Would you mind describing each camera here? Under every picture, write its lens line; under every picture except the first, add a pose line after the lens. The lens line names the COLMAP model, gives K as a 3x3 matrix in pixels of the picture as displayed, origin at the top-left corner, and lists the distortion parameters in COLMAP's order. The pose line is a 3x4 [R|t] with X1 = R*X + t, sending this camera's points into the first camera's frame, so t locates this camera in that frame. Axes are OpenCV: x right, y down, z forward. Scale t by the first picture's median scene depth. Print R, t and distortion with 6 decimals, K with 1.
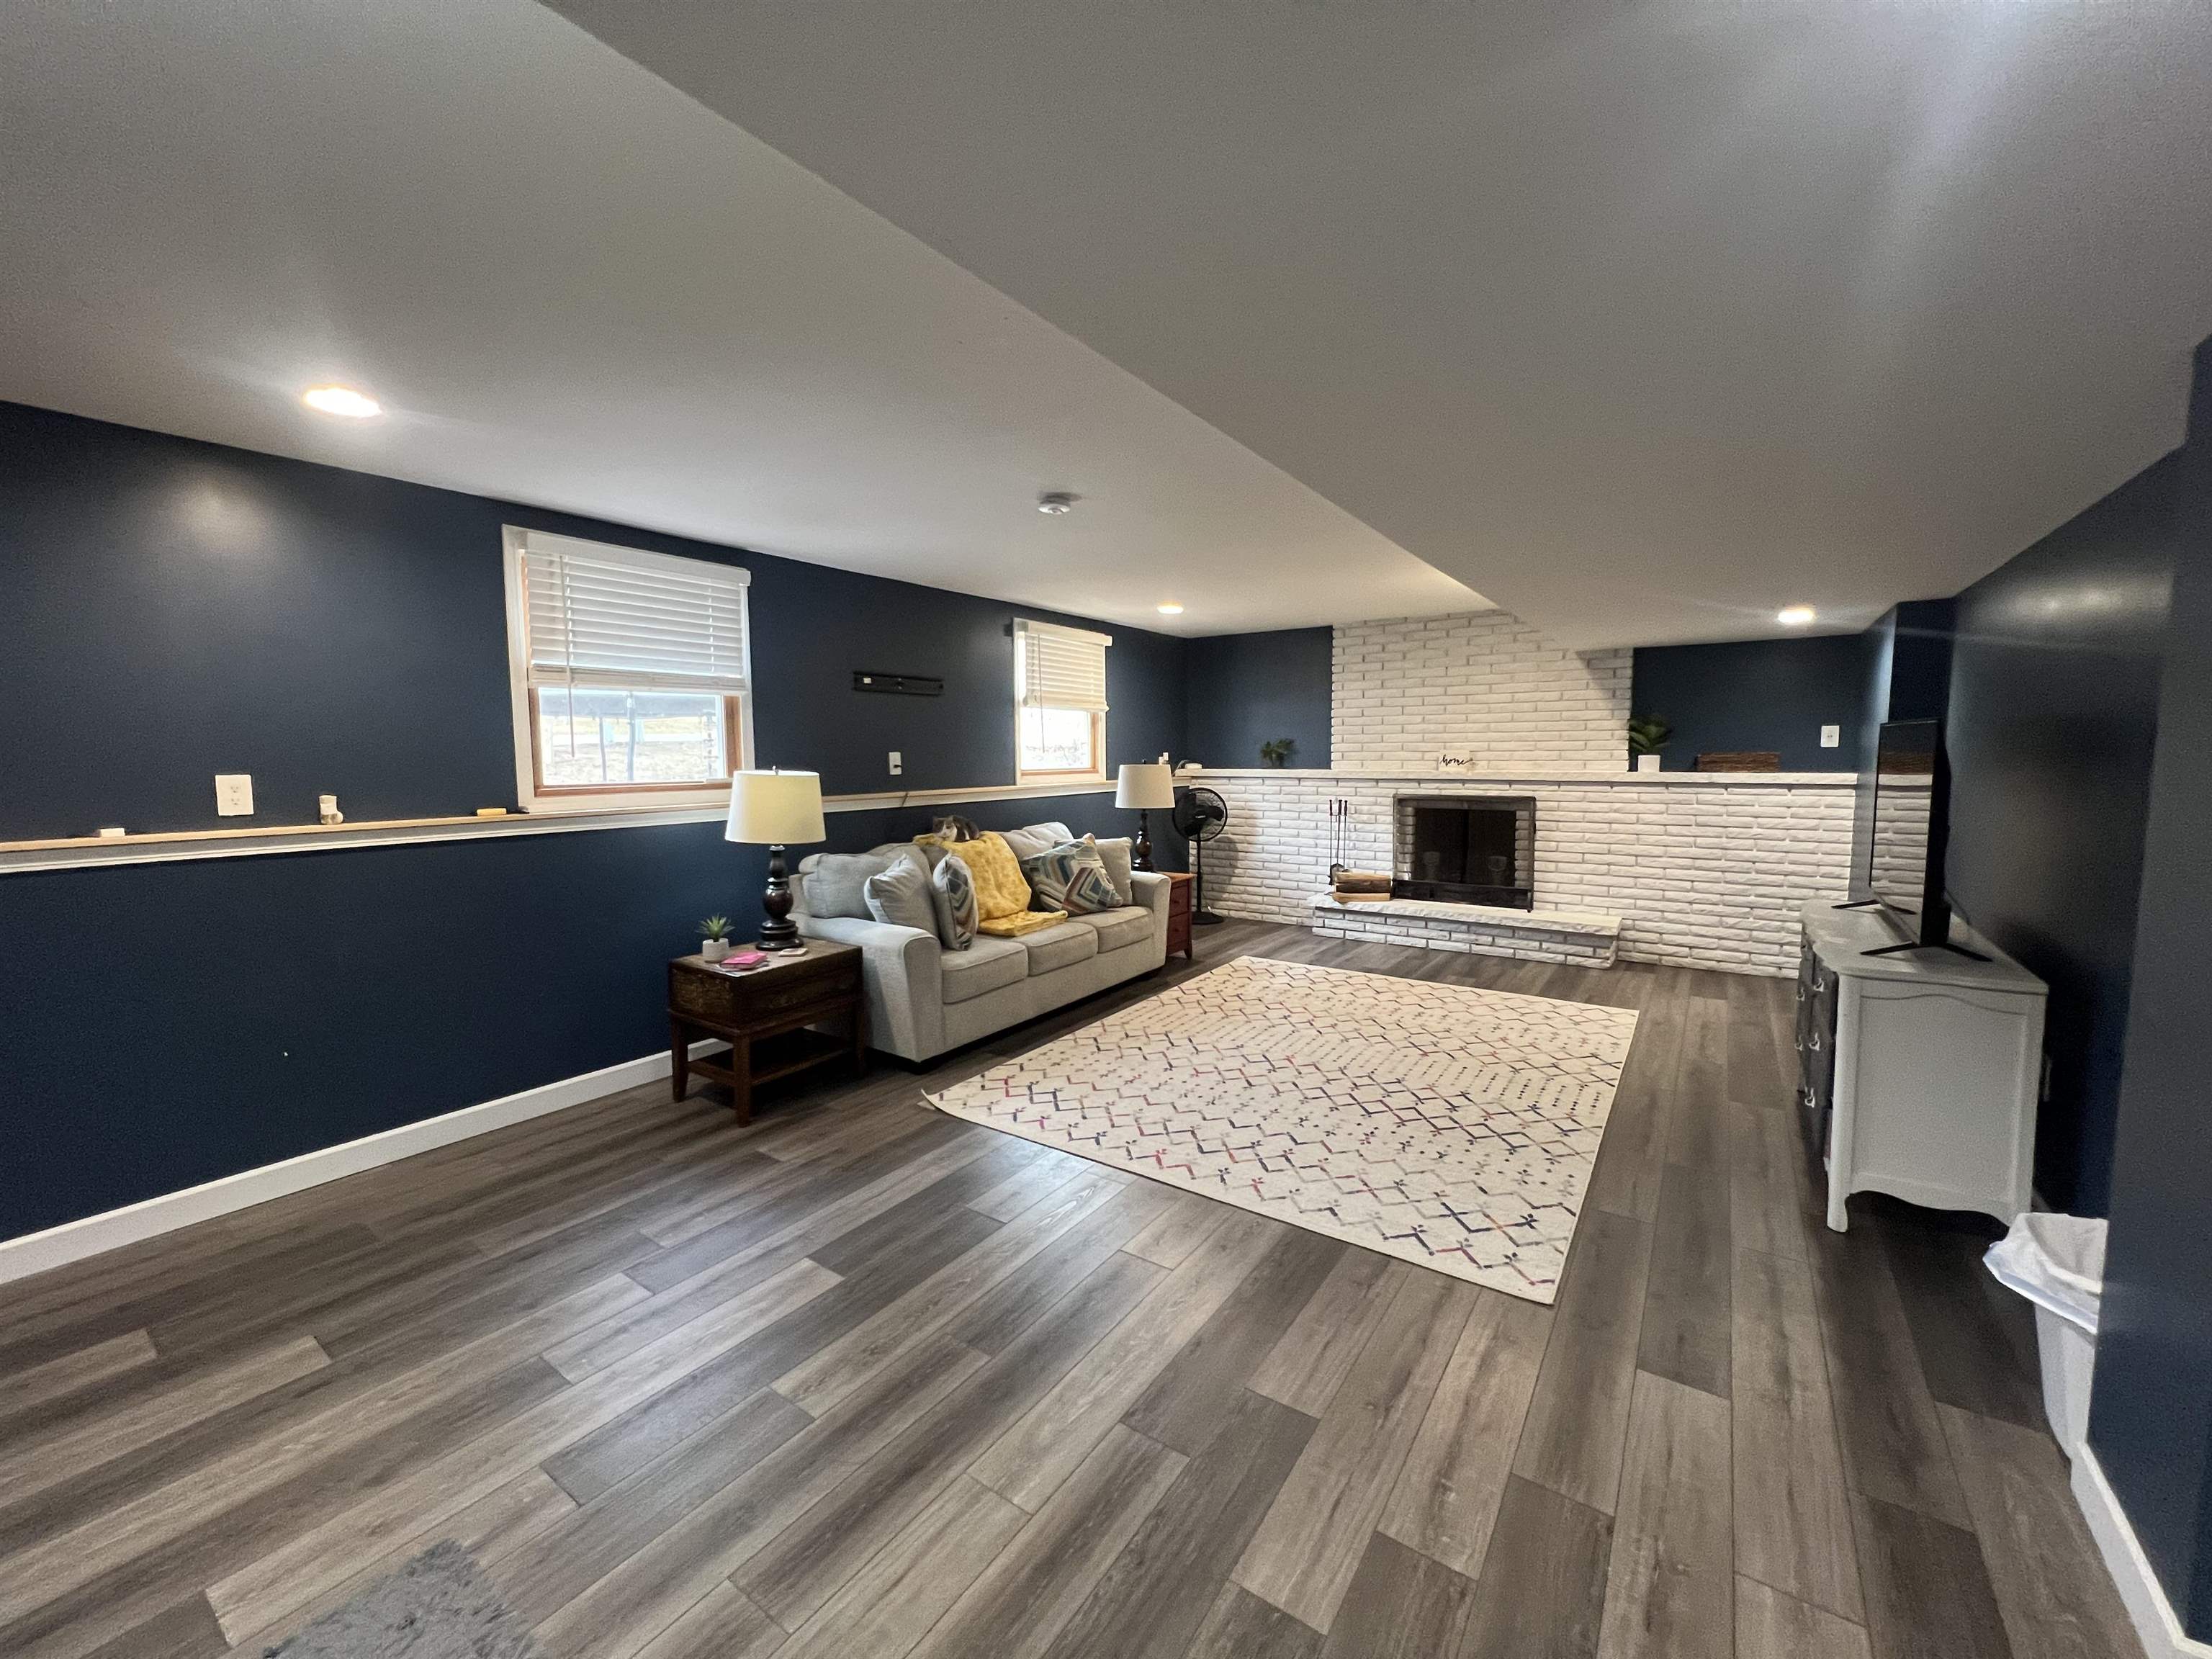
lens RADIAL K [[882.0, 0, 1106.0], [0, 882.0, 829.5], [0, 0, 1]] dist [0.002347, 0.000011]
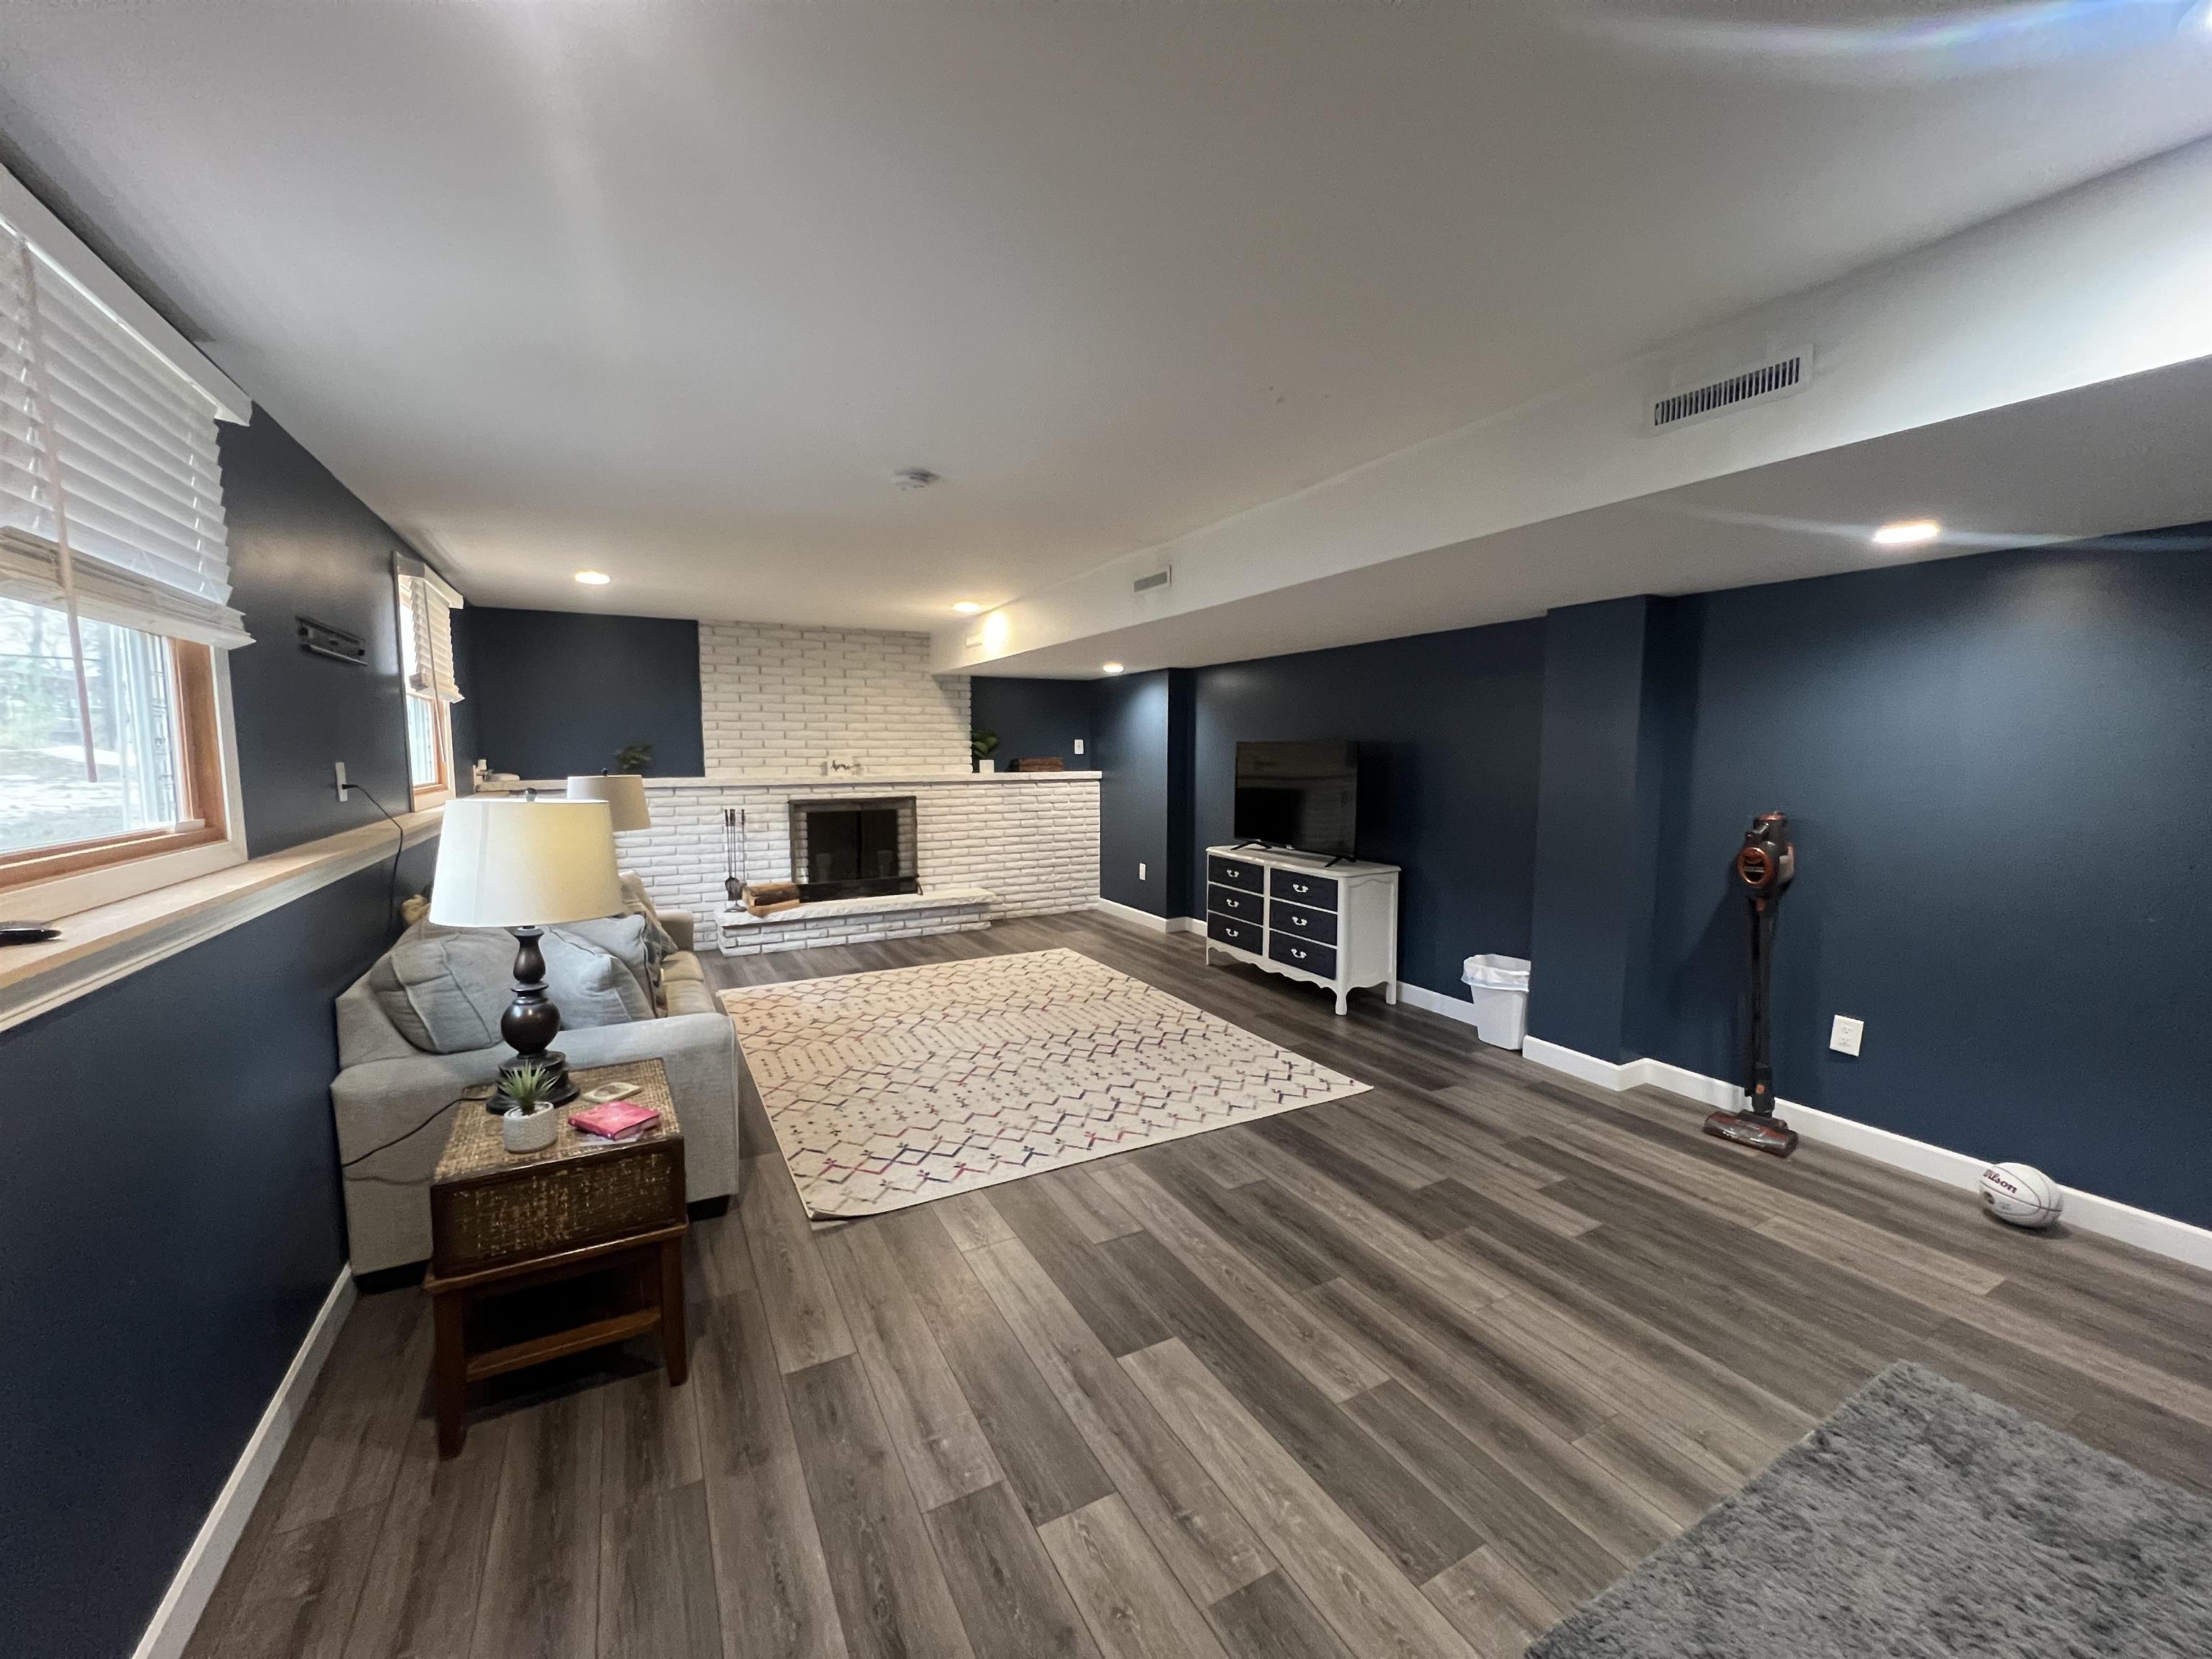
lens RADIAL K [[882.0, 0, 1106.0], [0, 882.0, 829.5], [0, 0, 1]] dist [0.002347, 0.000011]
pose [[0.449848, -0.076190, 0.889849, -0.495077], [0.079693, 0.995804, 0.044975, -0.028510], [-0.889542, 0.050683, 0.454033, 0.278740]]
